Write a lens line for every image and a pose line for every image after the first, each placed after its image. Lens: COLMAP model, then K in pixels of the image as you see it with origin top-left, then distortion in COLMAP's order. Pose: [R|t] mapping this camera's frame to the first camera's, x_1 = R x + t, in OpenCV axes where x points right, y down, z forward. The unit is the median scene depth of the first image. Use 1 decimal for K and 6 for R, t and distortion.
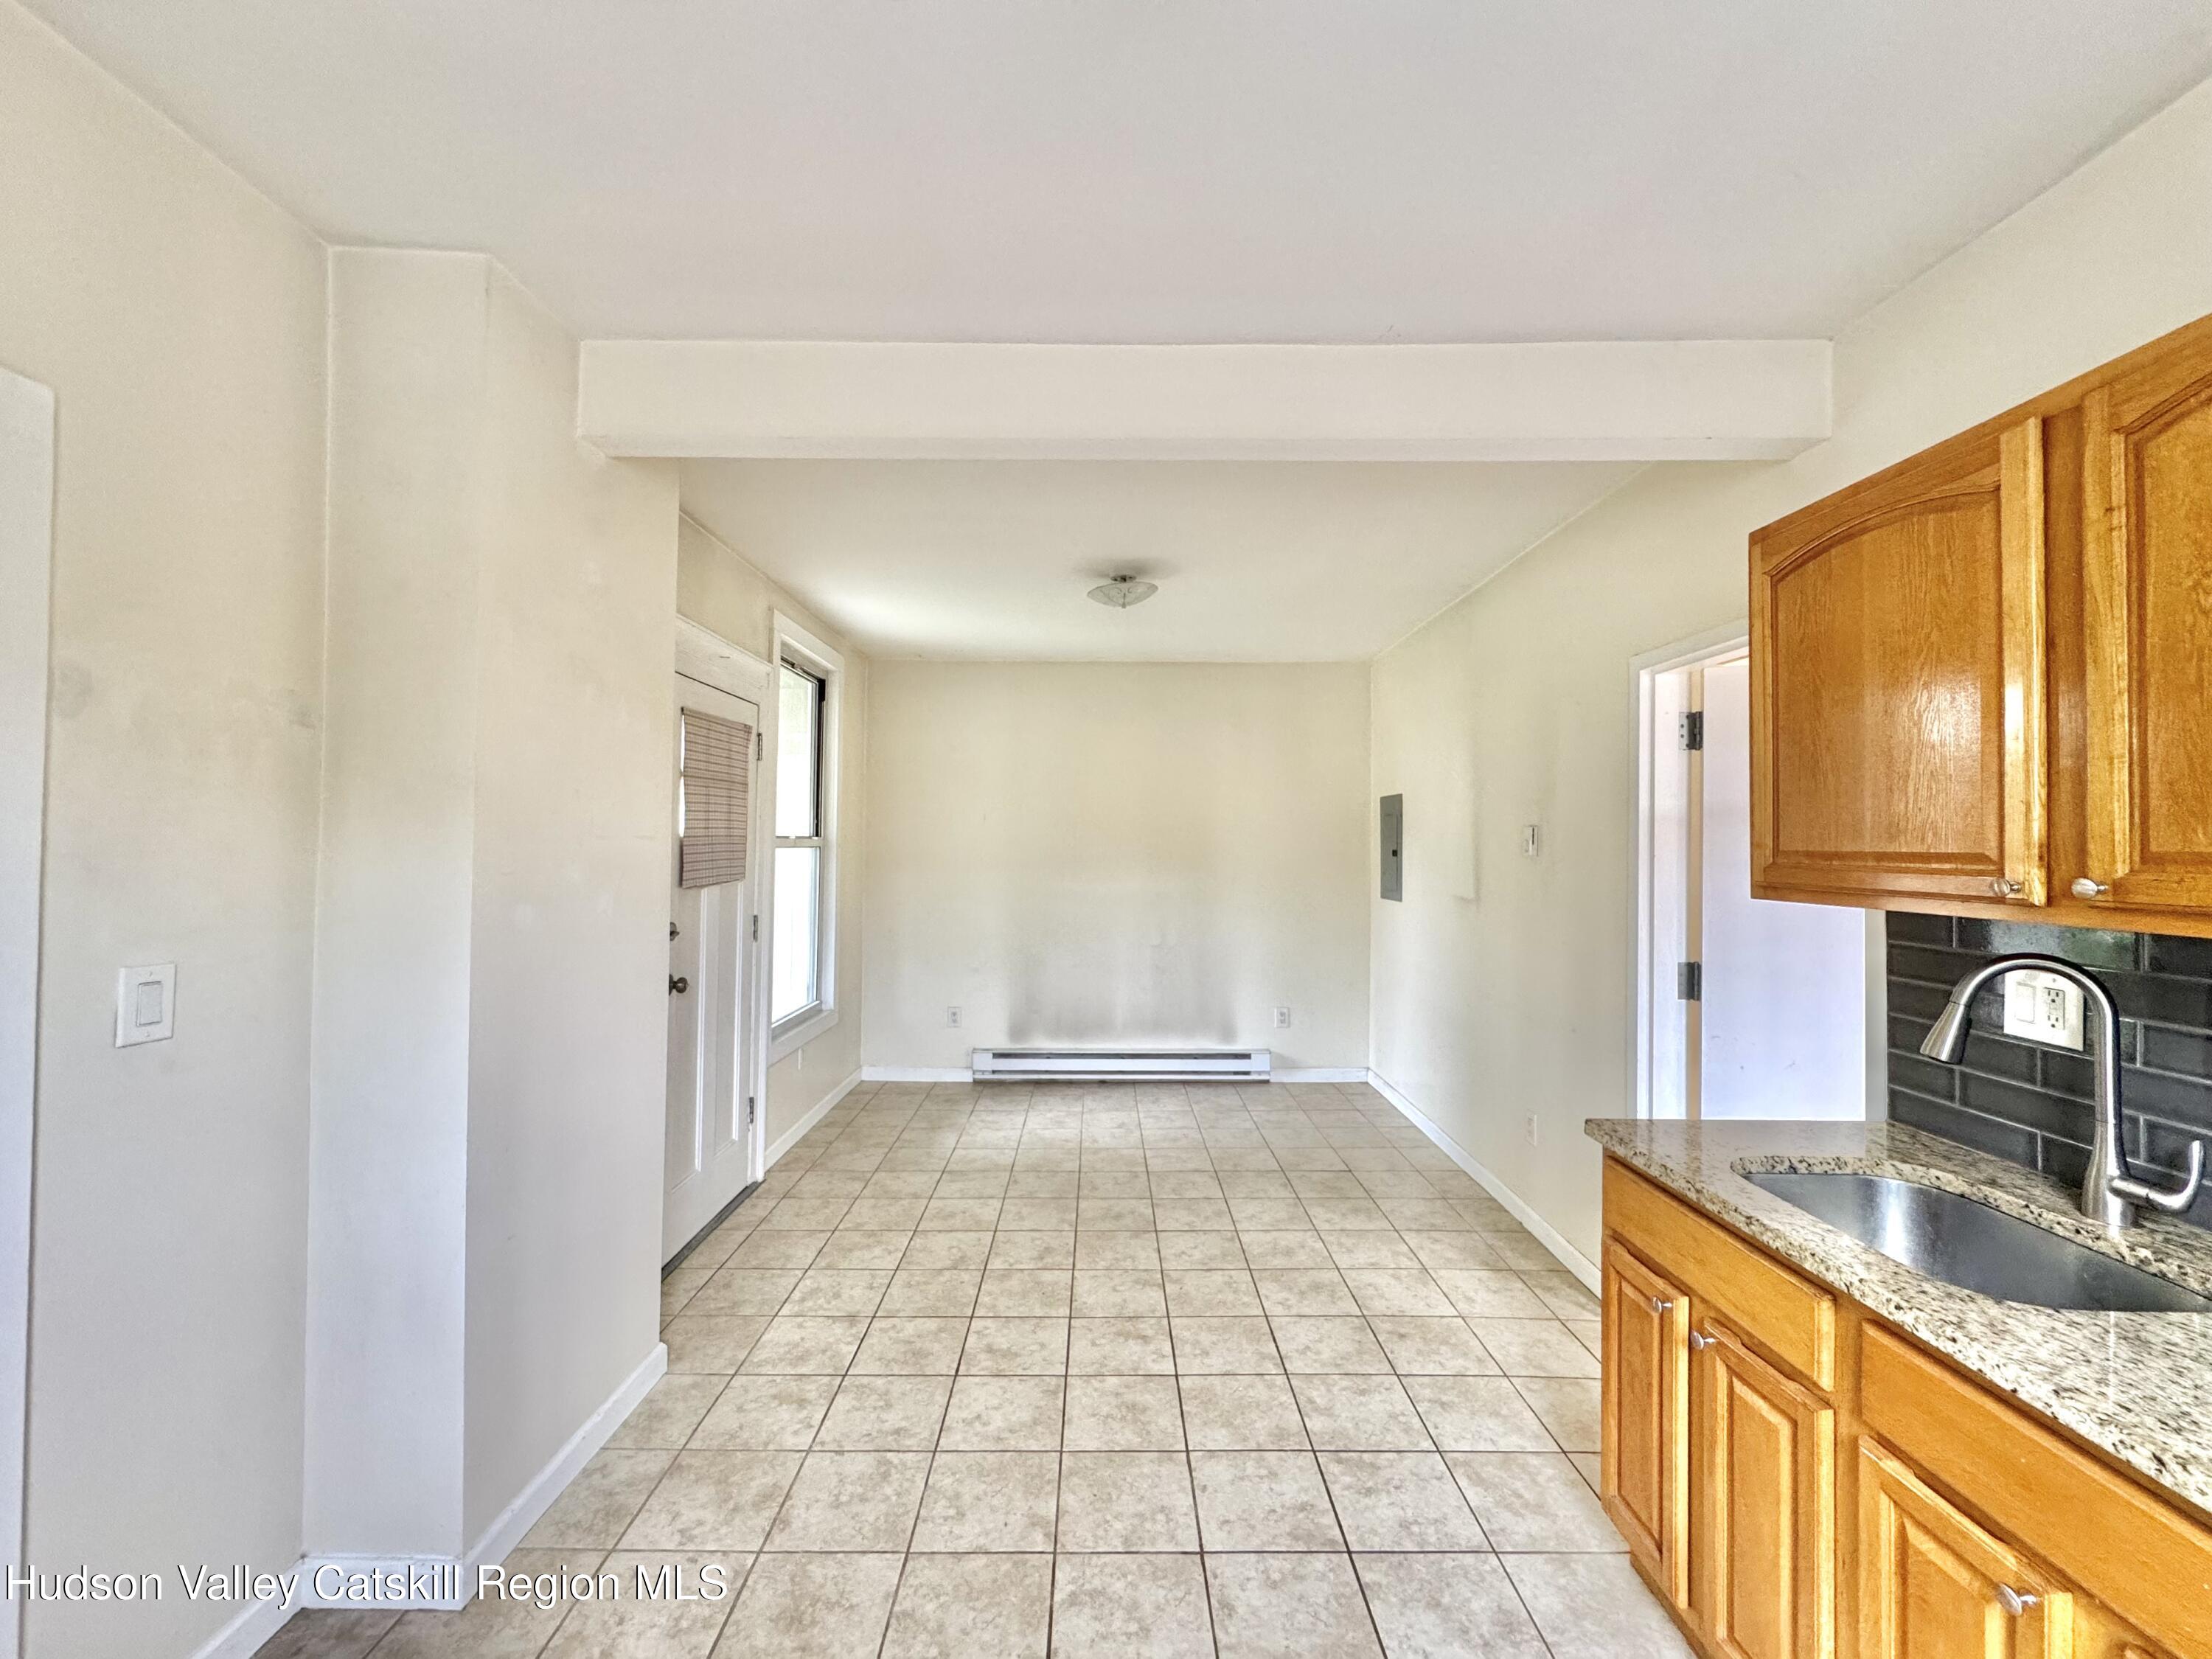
lens RADIAL K [[883.2, 0, 1106.0], [0, 883.2, 829.5], [0, 0, 1]] dist [-0.000106, -0.000034]
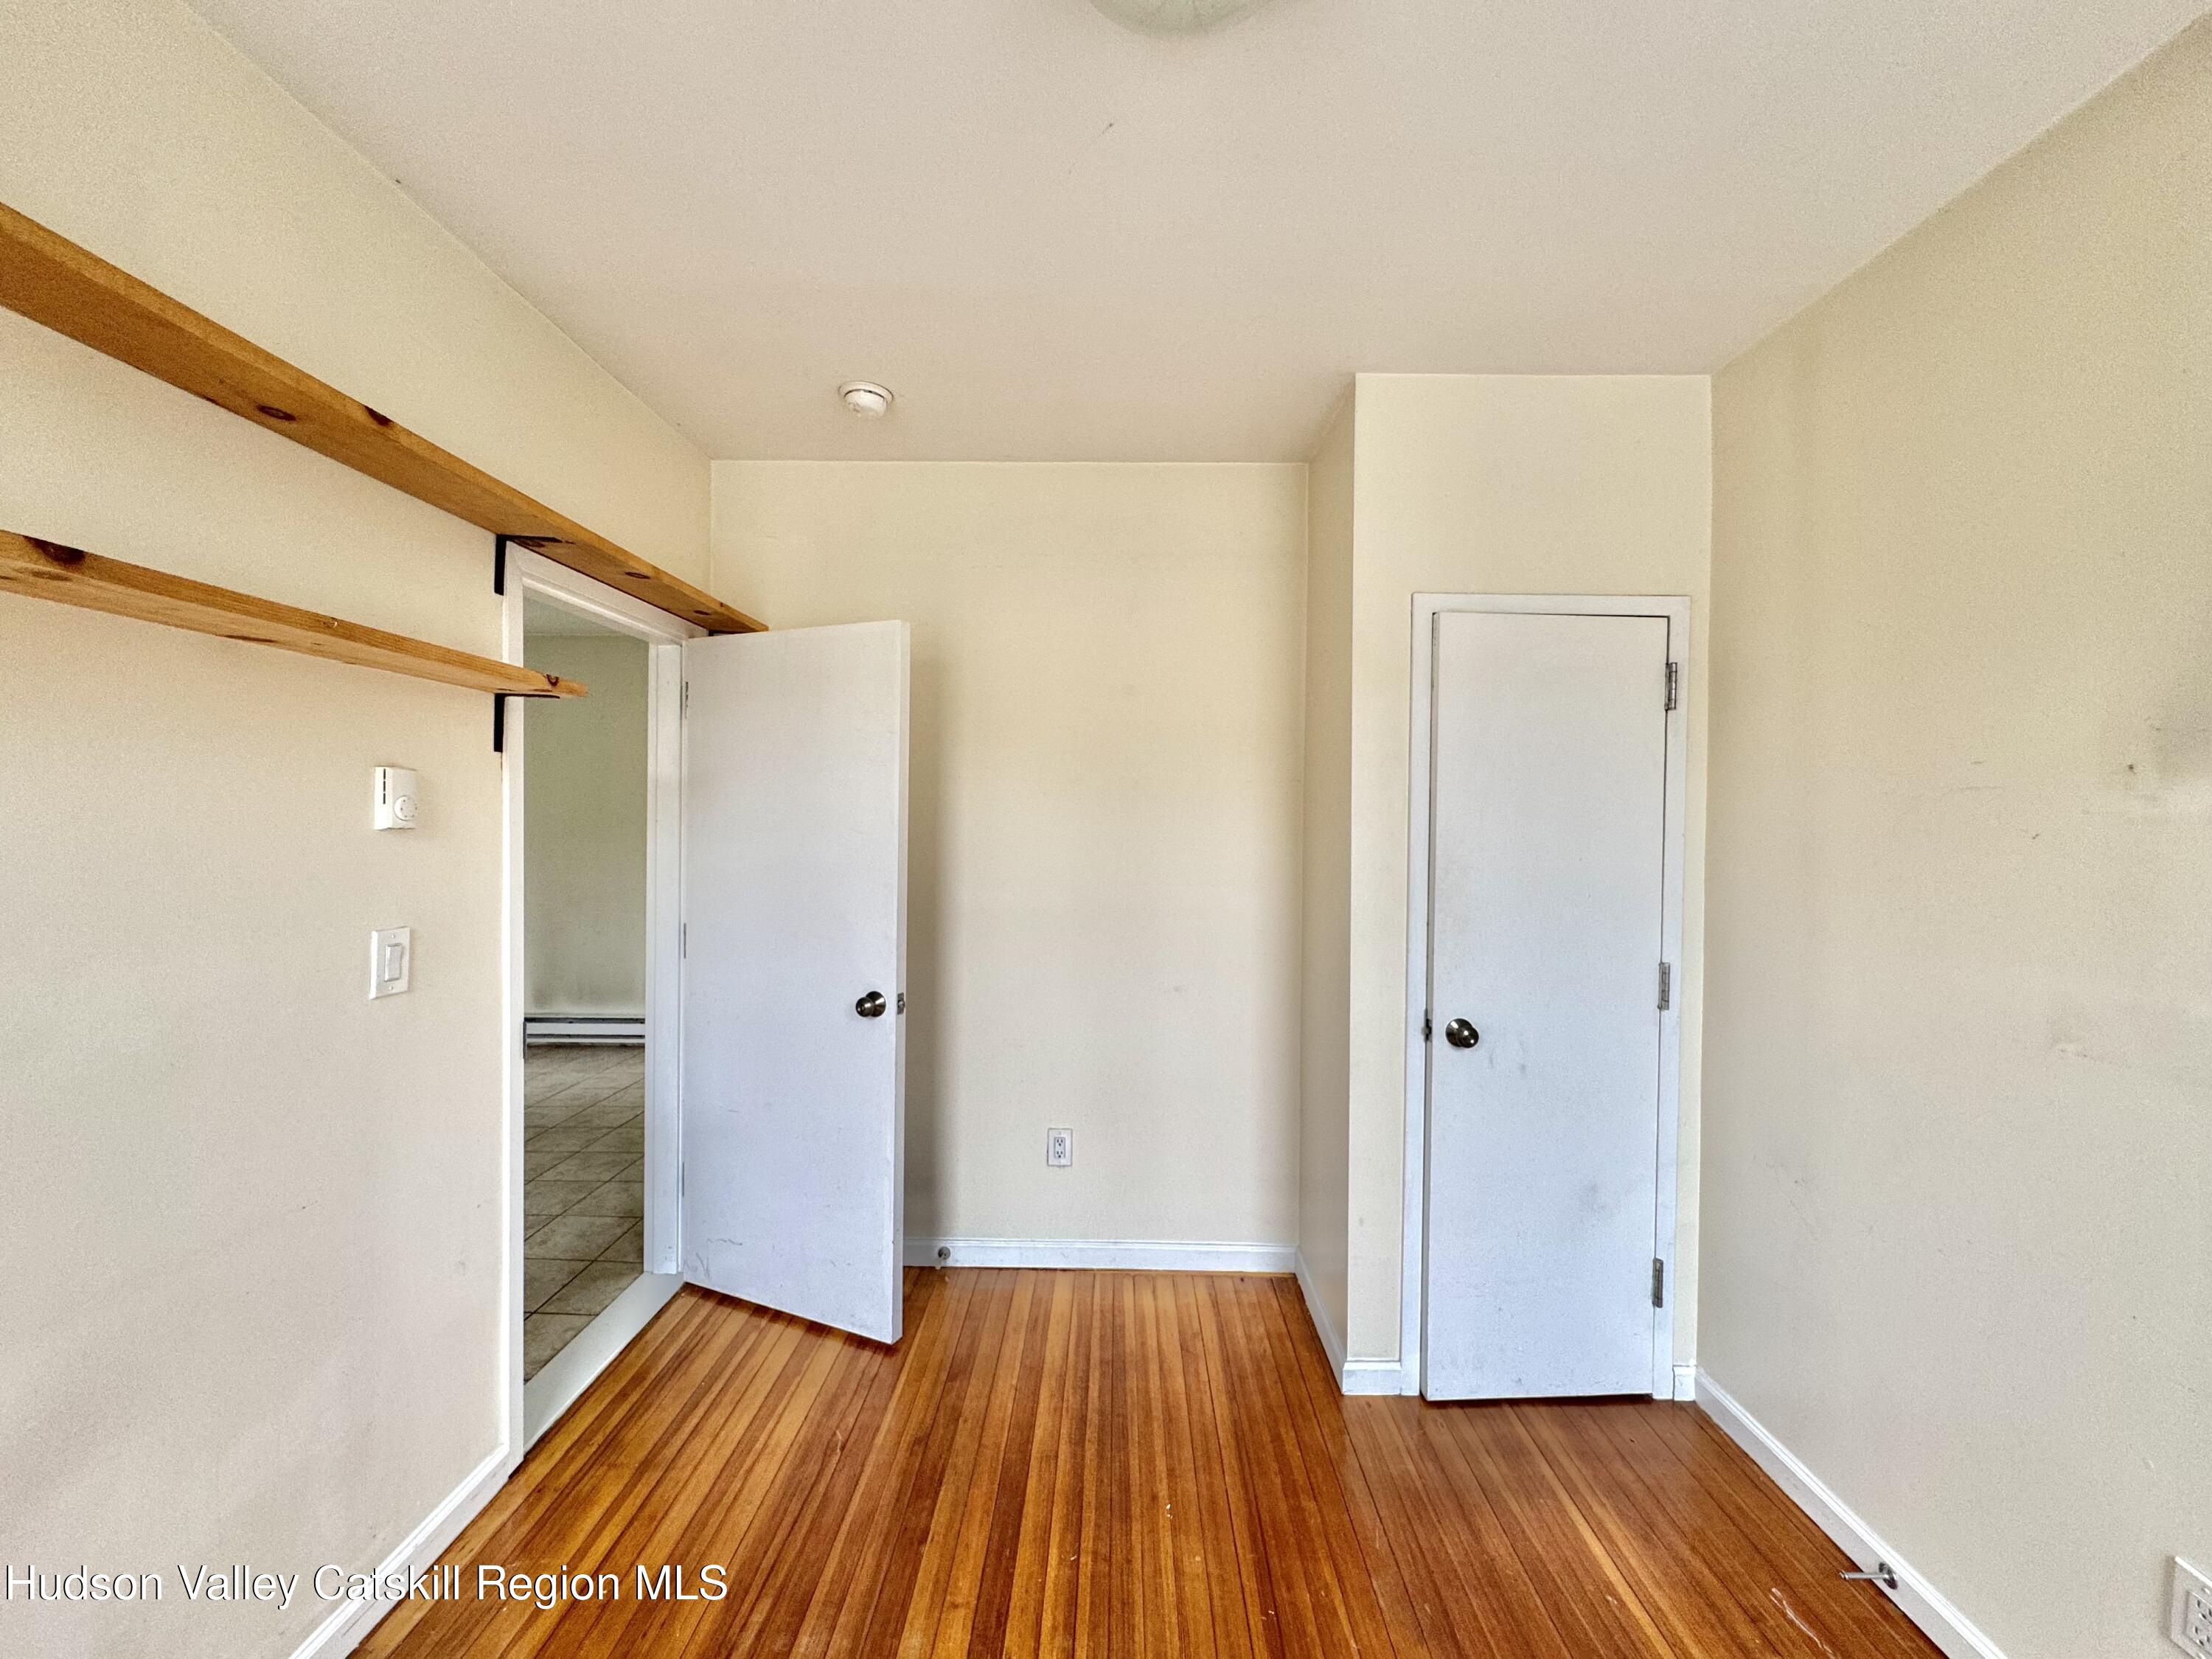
lens RADIAL K [[883.2, 0, 1106.0], [0, 883.2, 829.5], [0, 0, 1]] dist [-0.000106, -0.000034]
pose [[0.999848, 0.003978, -0.016990, 1.221795], [-0.003498, 0.999596, 0.028193, -0.003965], [0.017096, -0.028129, 0.999458, -0.058322]]
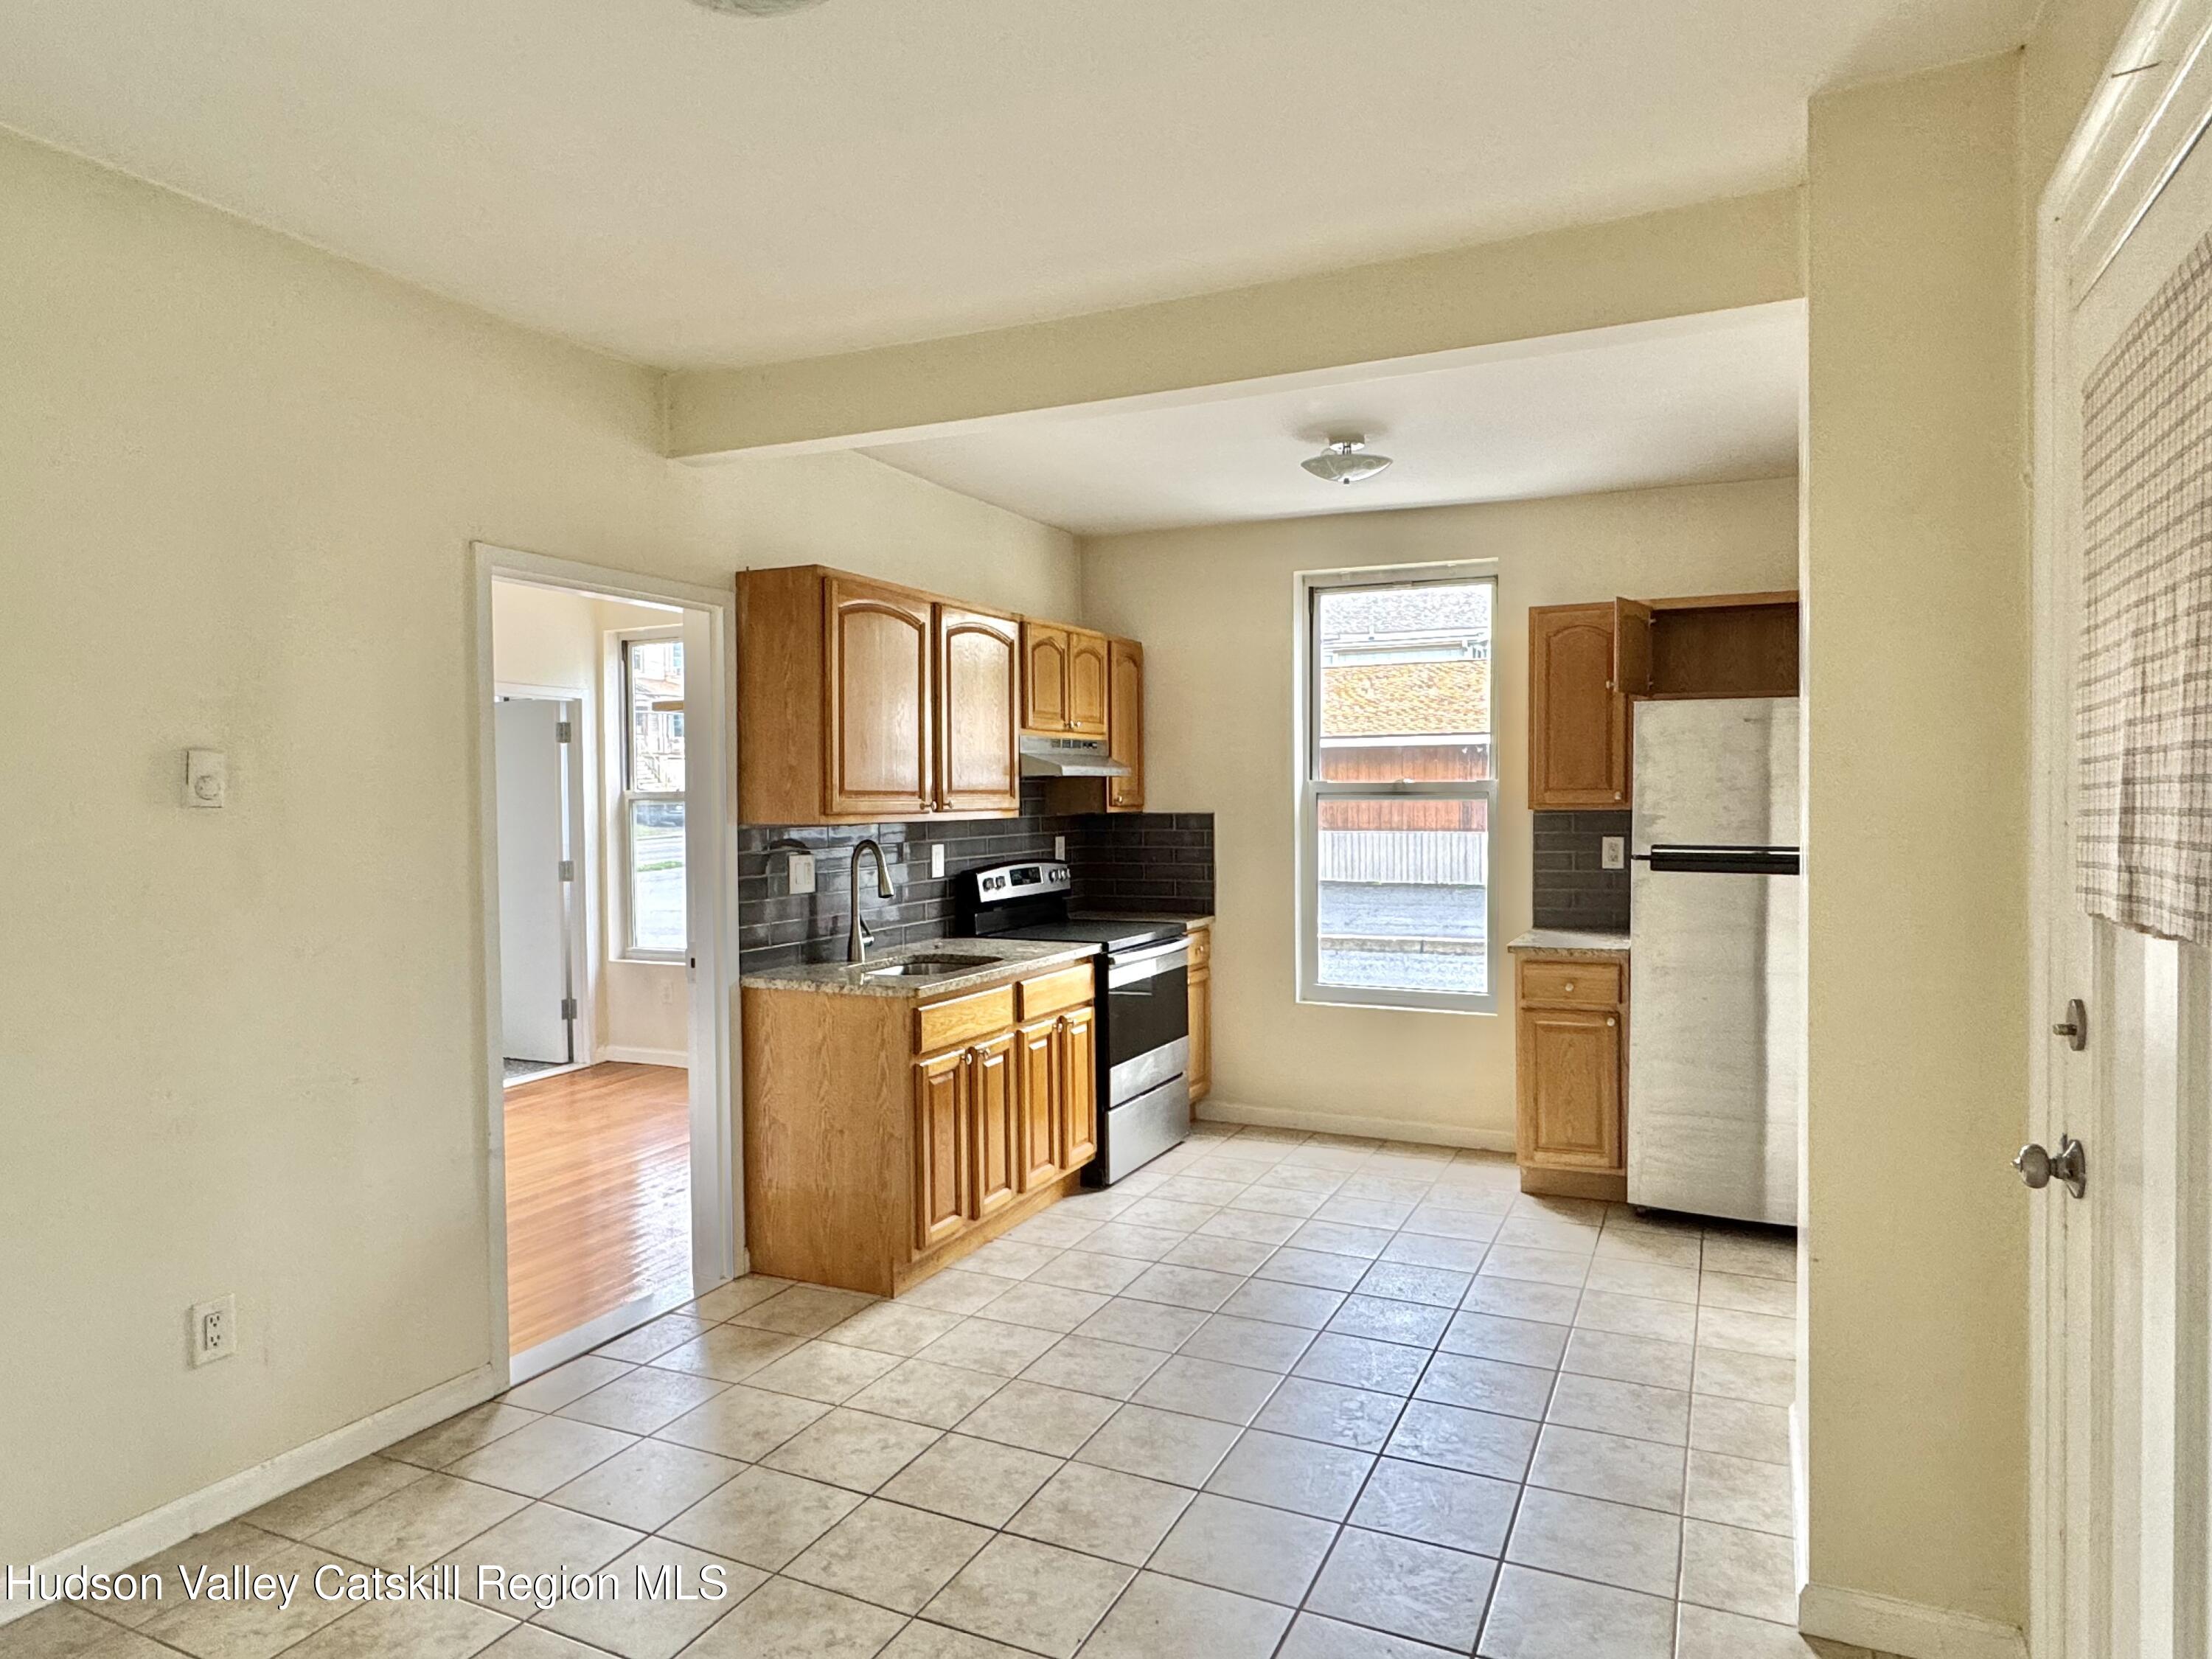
lens RADIAL K [[1344.3, 0, 1106.0], [0, 1344.3, 829.5], [0, 0, 1]] dist [-0.003182, 0.000106]
pose [[-0.904473, -0.013297, 0.426324, -0.442122], [-0.007394, 0.999853, 0.015498, 0.036297], [-0.426468, 0.010866, -0.904438, 2.013042]]
